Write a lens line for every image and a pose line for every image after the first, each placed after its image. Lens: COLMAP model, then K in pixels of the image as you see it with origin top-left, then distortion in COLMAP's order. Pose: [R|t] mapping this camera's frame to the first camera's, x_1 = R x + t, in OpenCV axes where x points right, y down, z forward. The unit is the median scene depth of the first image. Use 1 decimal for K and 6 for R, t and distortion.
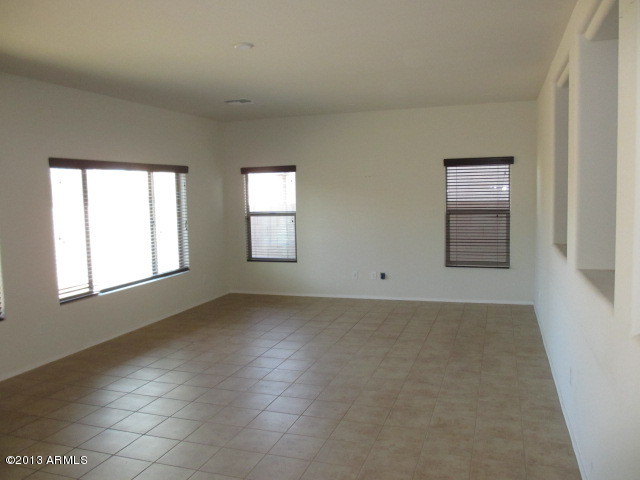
lens RADIAL K [[532.0, 0, 320.0], [0, 532.0, 240.0], [0, 0, 1]] dist [-0.072704, 0.038355]
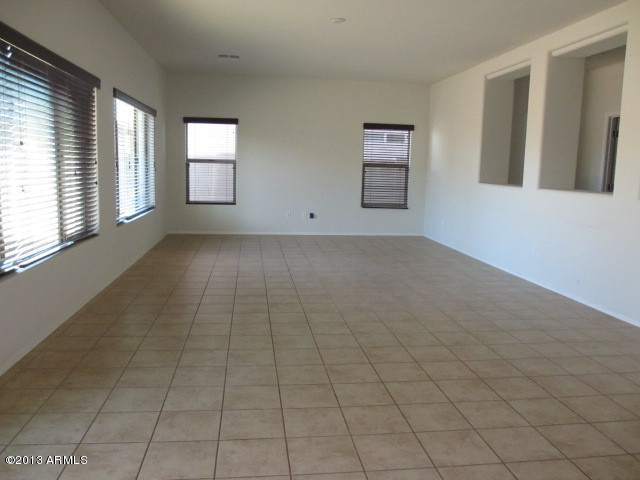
lens RADIAL K [[532.0, 0, 320.0], [0, 532.0, 240.0], [0, 0, 1]] dist [-0.072704, 0.038355]
pose [[0.895342, -0.014512, 0.445143, -0.403666], [-0.008015, 0.998782, 0.048682, 0.063203], [-0.445308, -0.047154, 0.894135, -0.104043]]
